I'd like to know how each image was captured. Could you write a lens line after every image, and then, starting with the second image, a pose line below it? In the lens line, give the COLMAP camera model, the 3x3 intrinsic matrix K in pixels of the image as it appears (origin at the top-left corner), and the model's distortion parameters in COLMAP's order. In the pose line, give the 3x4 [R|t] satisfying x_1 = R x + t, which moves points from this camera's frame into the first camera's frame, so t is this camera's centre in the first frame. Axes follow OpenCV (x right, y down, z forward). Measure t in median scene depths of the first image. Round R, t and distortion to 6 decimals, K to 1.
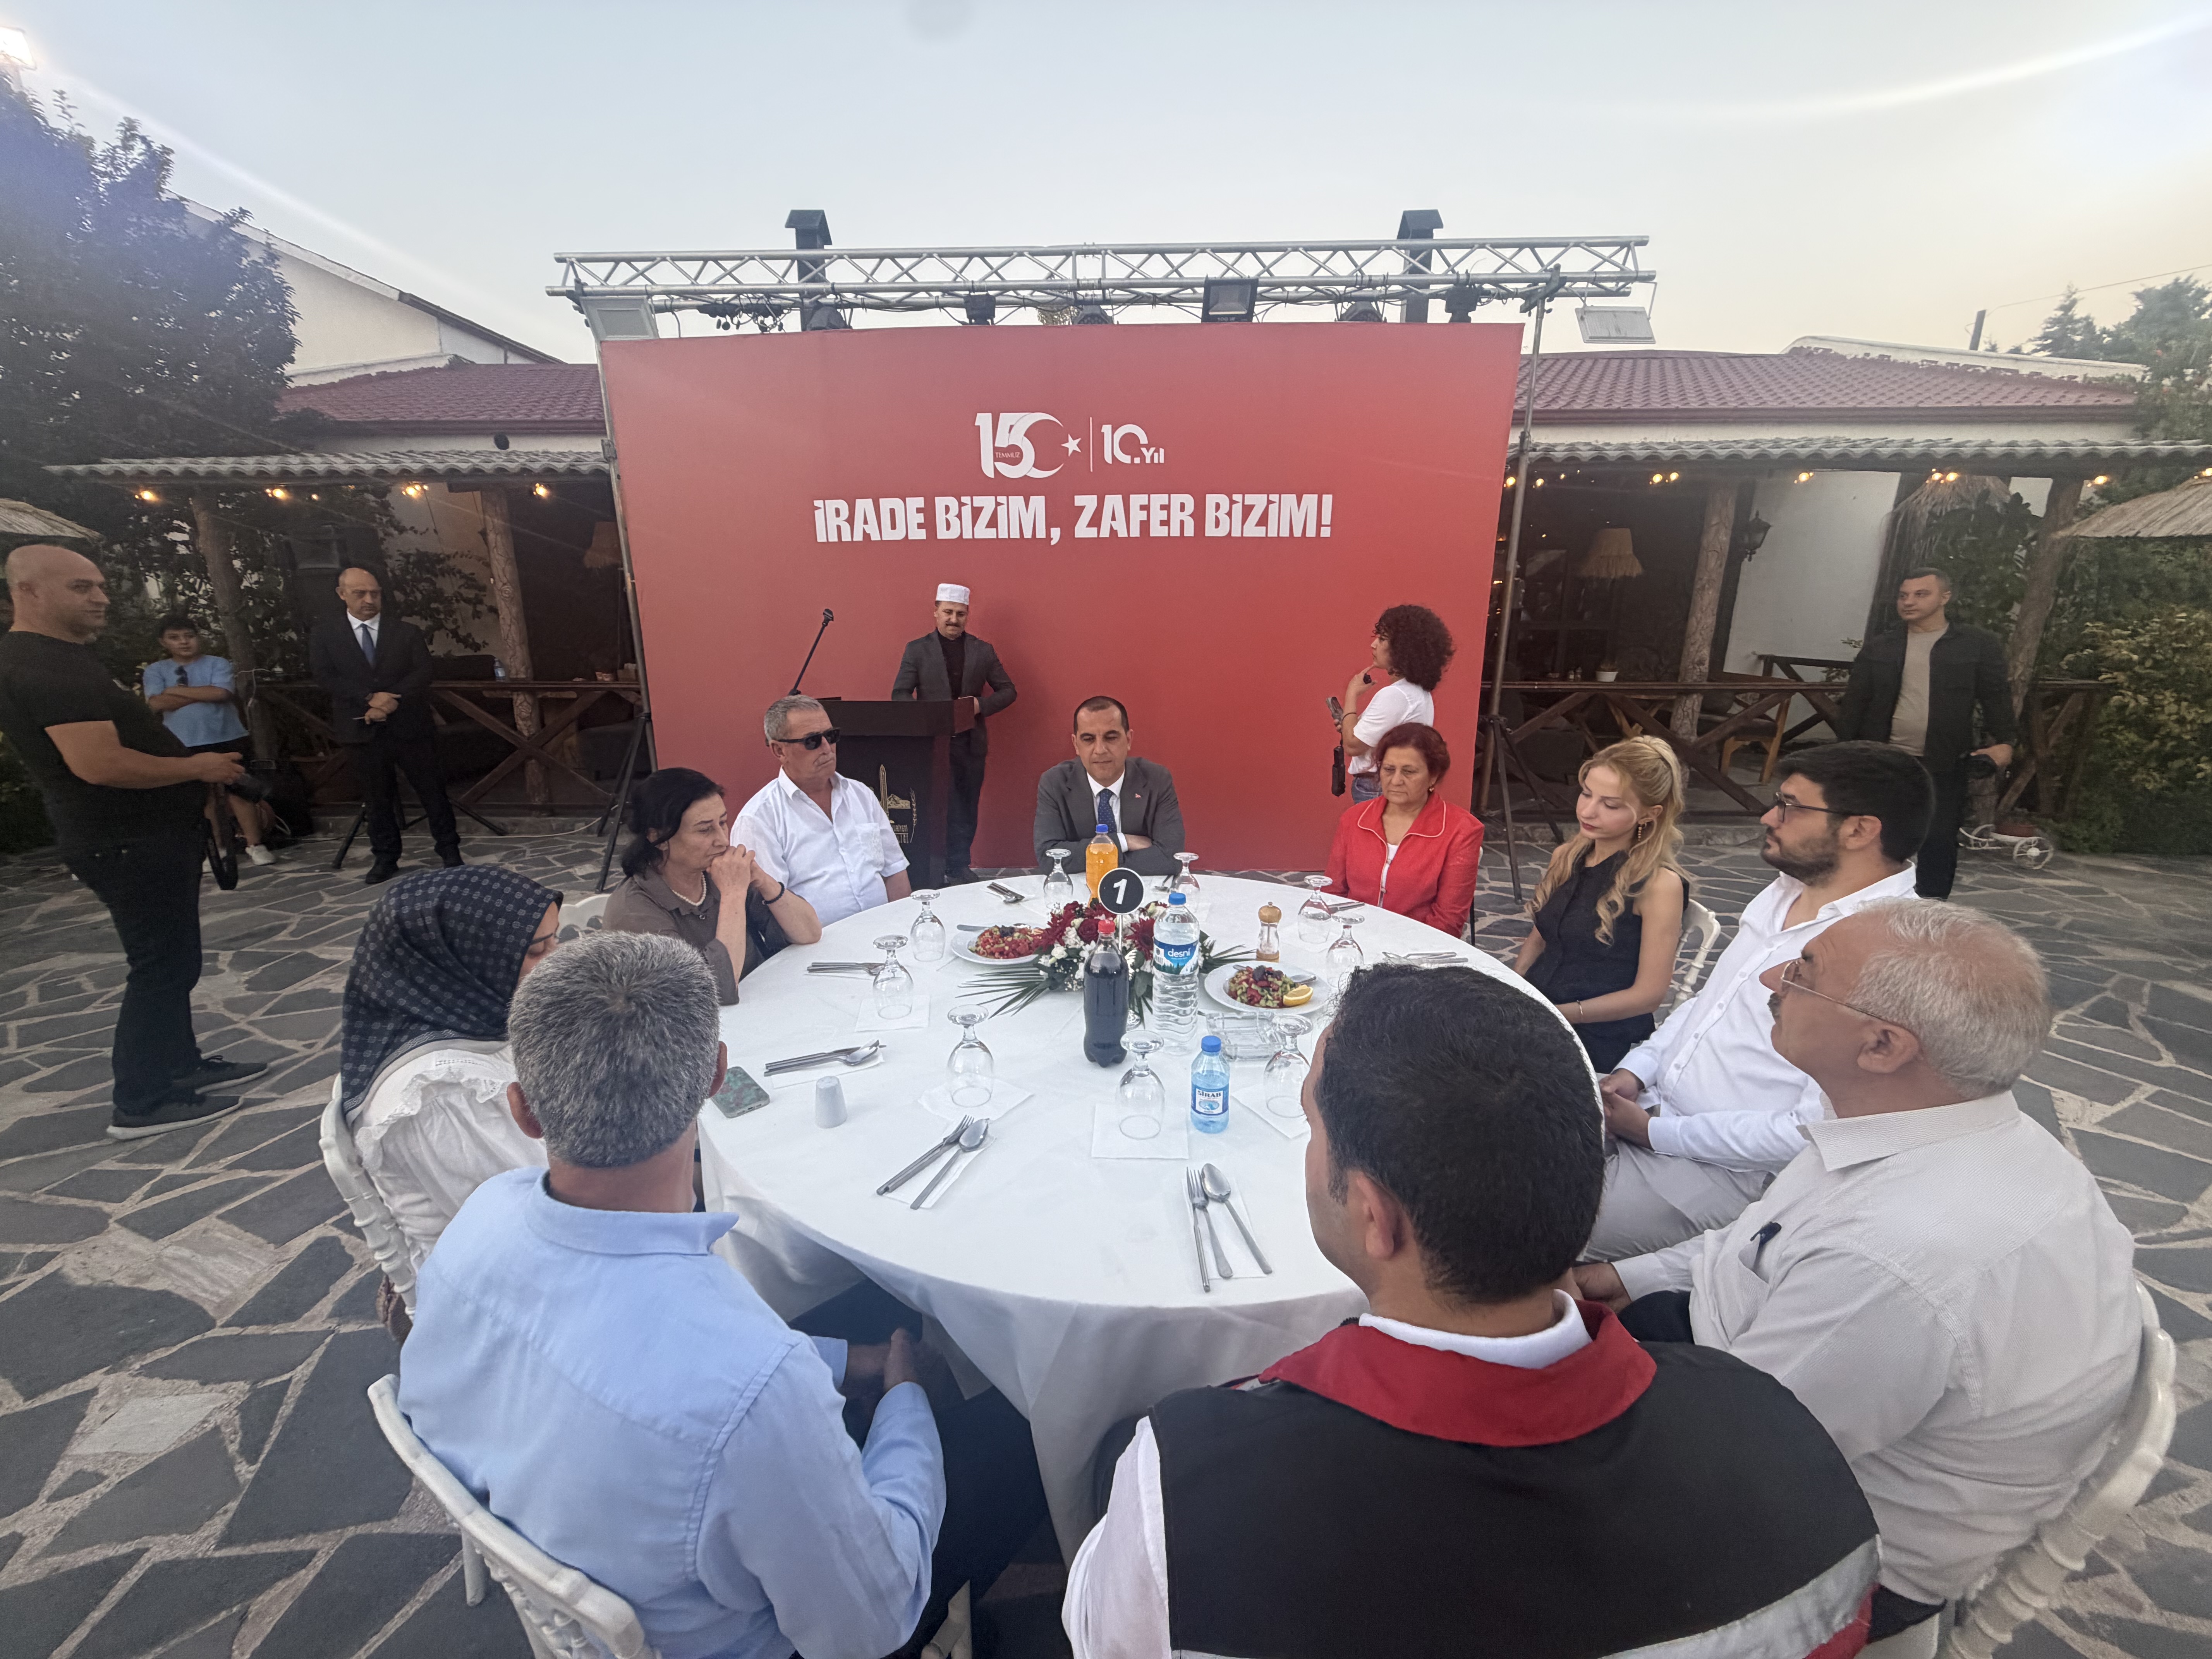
lens RADIAL K [[881.7, 0, 1106.0], [0, 881.7, 829.5], [0, 0, 1]] dist [-0.002900, -0.000230]
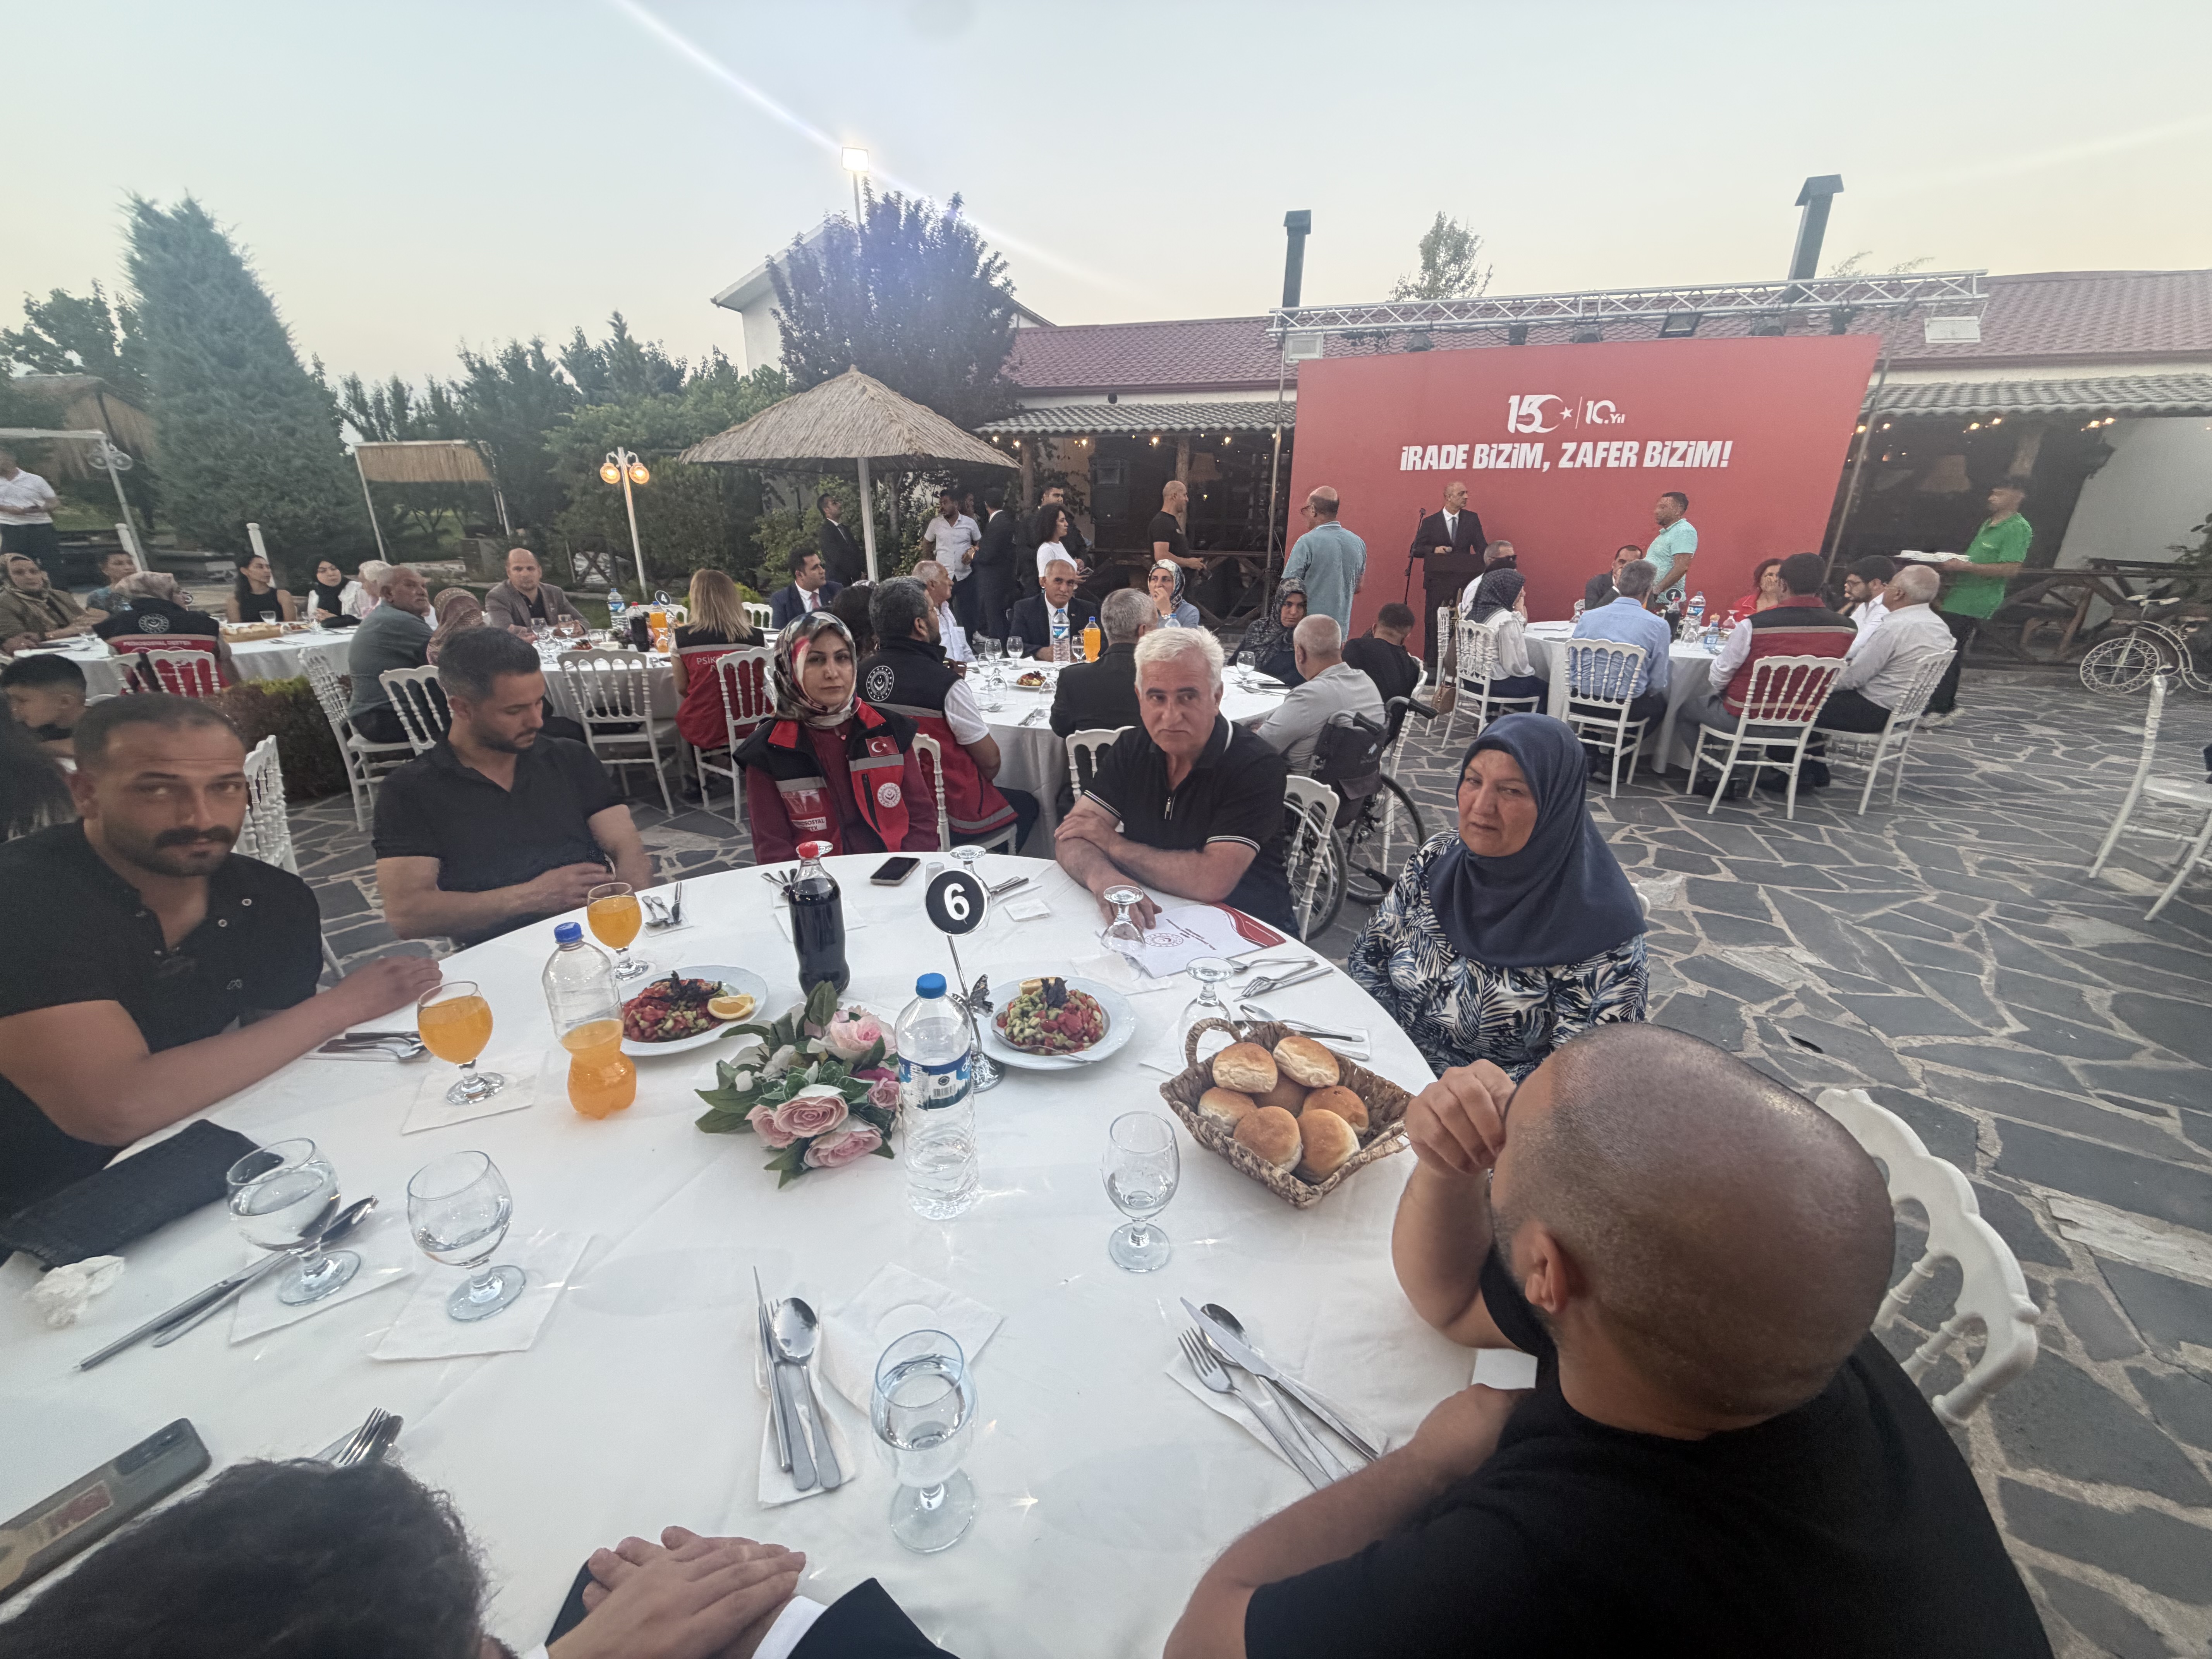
lens RADIAL K [[878.4, 0, 1097.6], [0, 878.4, 828.4], [0, 0, 1]] dist [-0.000999, -0.000413]
pose [[0.962035, 0.101478, -0.253361, -0.401408], [-0.077232, 0.991584, 0.103902, 0.265696], [0.261773, -0.080390, 0.961776, -0.965345]]
